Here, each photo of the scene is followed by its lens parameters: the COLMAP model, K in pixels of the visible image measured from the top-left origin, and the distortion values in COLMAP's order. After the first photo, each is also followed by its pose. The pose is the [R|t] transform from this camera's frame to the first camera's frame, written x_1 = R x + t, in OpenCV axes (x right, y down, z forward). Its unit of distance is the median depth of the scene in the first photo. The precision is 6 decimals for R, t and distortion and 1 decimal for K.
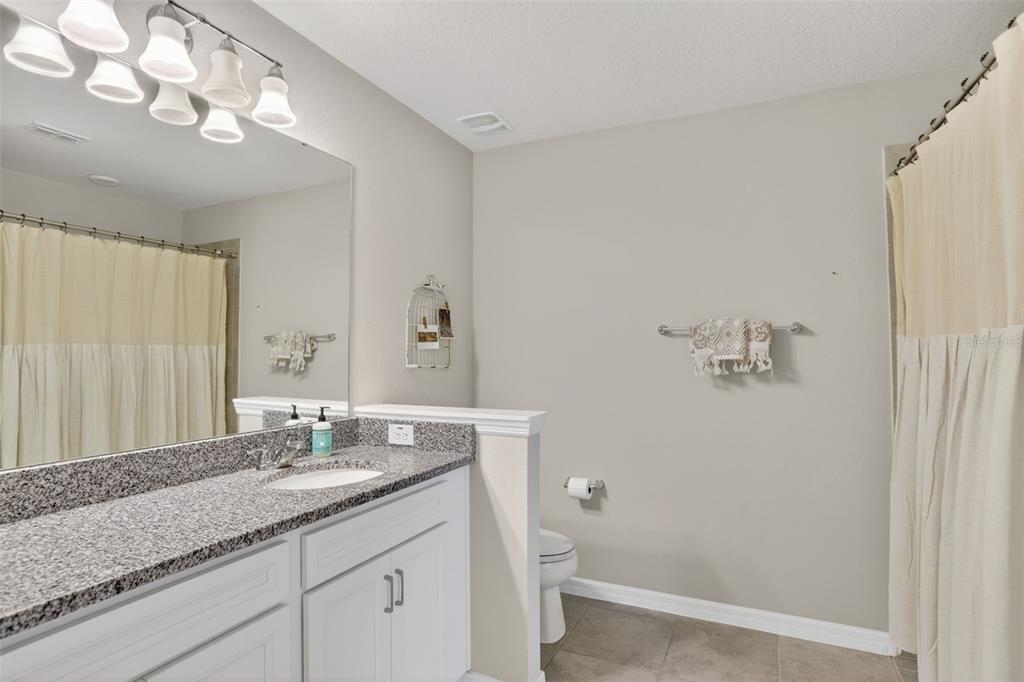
lens RADIAL K [[514.8, 0, 515.4], [0, 514.8, 322.9], [0, 0, 1]] dist [-0.031327, 0.012716]
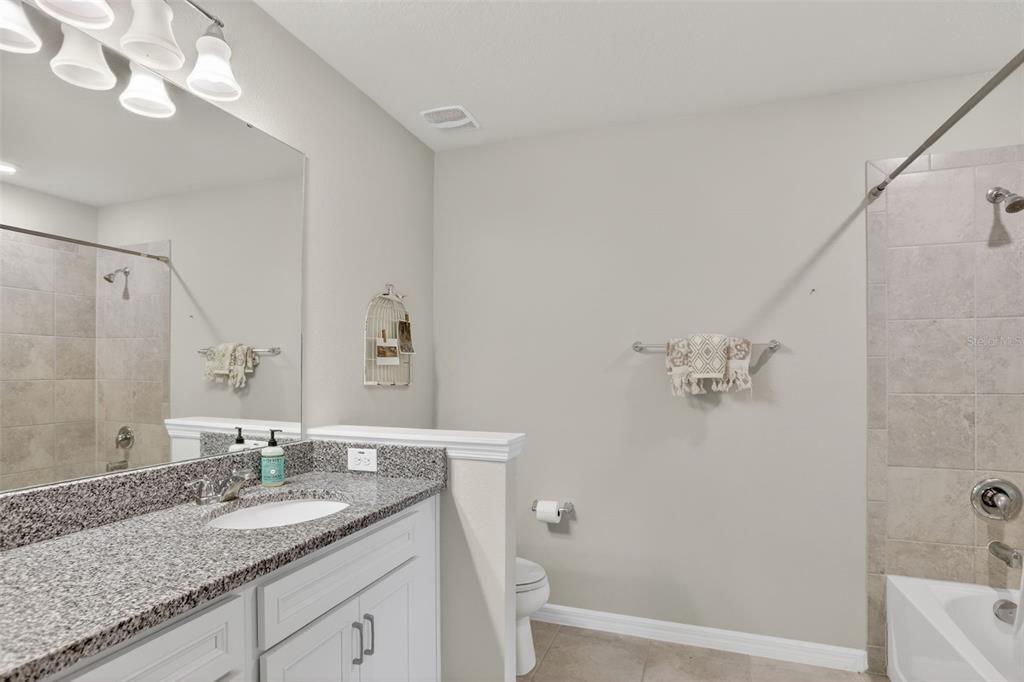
lens RADIAL K [[516.8, 0, 509.3], [0, 516.8, 359.3], [0, 0, 1]] dist [-0.046342, 0.027319]
pose [[0.995324, 0.008367, 0.096228, -0.058474], [-0.012017, 0.999228, 0.037415, 0.005794], [-0.095840, -0.038396, 0.994656, 0.092889]]
